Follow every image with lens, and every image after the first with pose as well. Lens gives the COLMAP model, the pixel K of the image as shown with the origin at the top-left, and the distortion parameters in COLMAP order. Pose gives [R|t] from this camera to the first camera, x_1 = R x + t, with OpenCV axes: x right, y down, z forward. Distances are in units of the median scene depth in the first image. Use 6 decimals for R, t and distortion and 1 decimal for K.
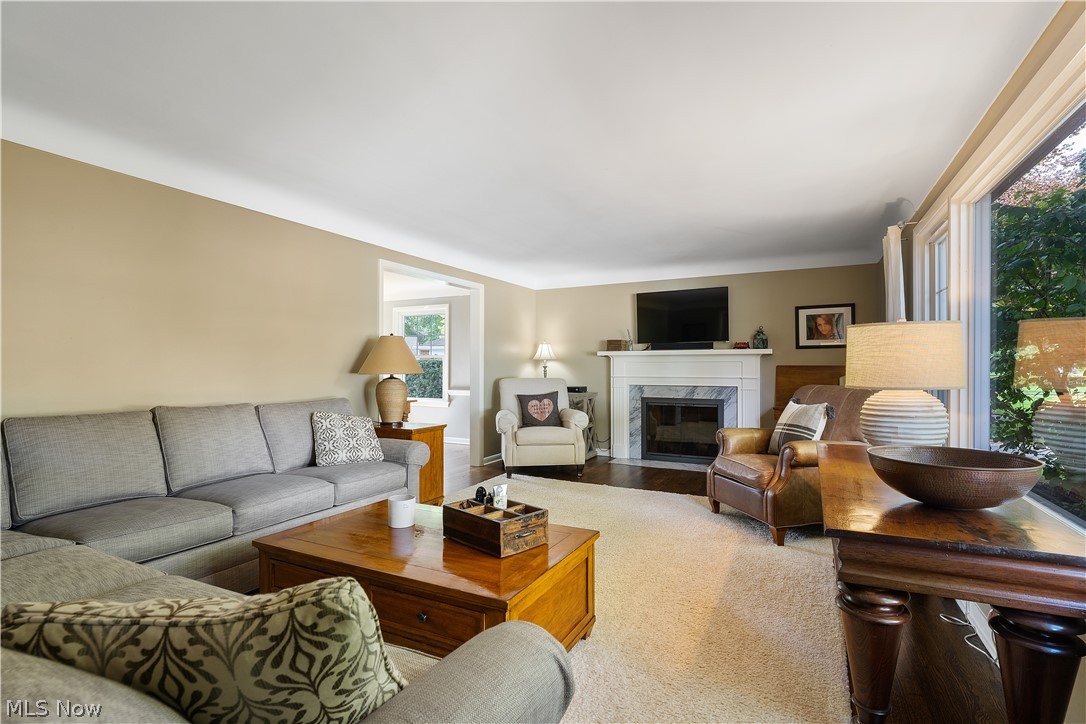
lens RADIAL K [[526.8, 0, 546.4], [0, 526.8, 359.9], [0, 0, 1]] dist [0.000059, -0.000048]
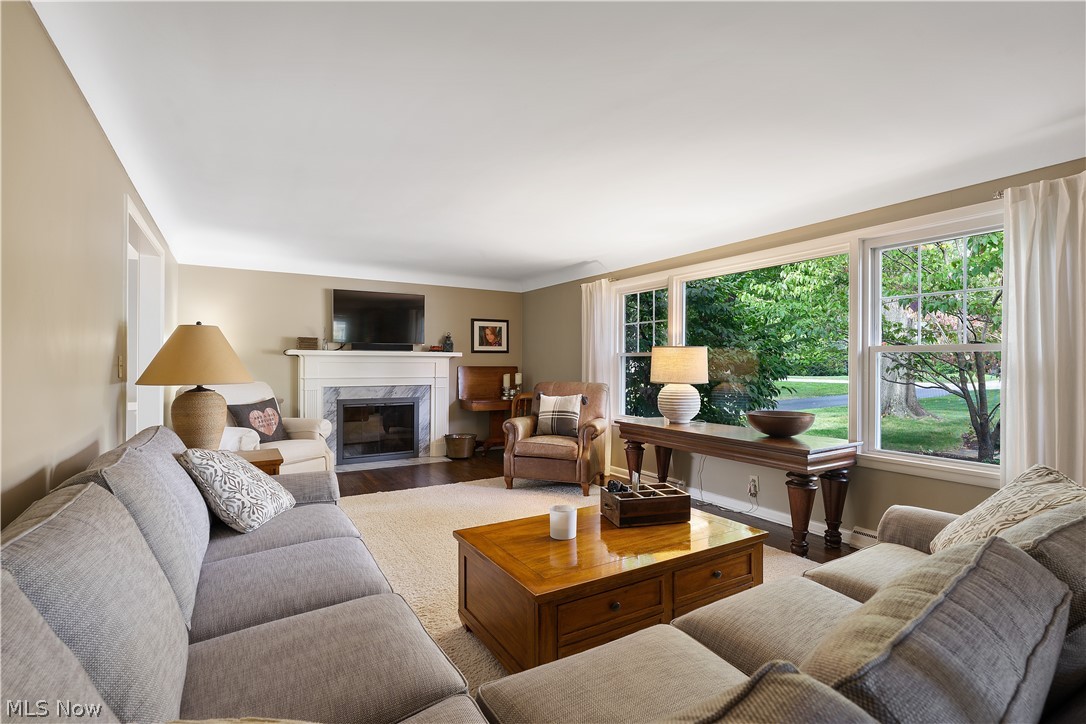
lens RADIAL K [[513.6, 0, 552.1], [0, 513.6, 365.2], [0, 0, 1]] dist [-0.005141, -0.001148]
pose [[0.510179, -0.000533, 0.860068, -0.460083], [-0.016661, 0.999806, 0.010502, -0.007835], [-0.859907, -0.019688, 0.510072, 0.218818]]
